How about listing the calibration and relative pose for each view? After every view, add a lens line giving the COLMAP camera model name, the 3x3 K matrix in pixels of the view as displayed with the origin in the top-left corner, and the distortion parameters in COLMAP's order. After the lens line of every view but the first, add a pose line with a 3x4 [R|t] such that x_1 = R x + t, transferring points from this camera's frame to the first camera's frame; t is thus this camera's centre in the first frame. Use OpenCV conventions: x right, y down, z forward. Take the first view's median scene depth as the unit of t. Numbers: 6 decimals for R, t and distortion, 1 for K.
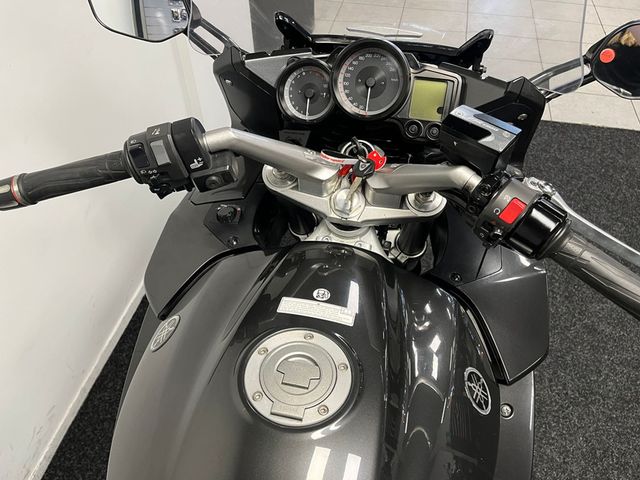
lens RADIAL K [[490.6, 0, 320.0], [0, 490.6, 240.0], [0, 0, 1]] dist [0.002924, -0.005653]
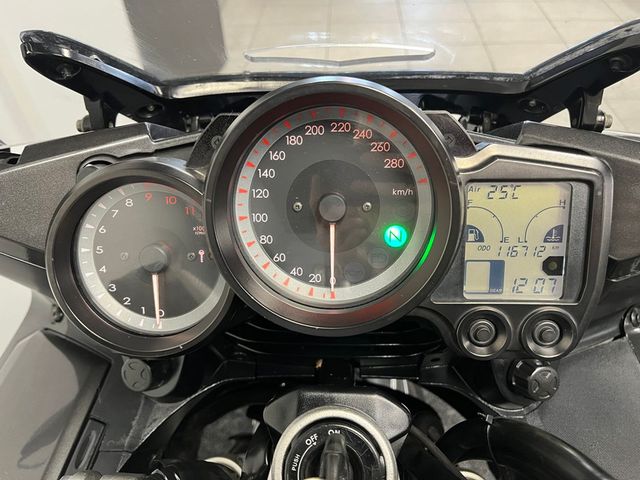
lens RADIAL K [[490.6, 0, 320.0], [0, 490.6, 240.0], [0, 0, 1]] dist [0.002924, -0.005653]
pose [[0.982372, -0.149638, 0.112042, 0.053985], [0.154475, 0.987349, -0.035769, -0.287110], [-0.105272, 0.052446, 0.993060, 0.669208]]
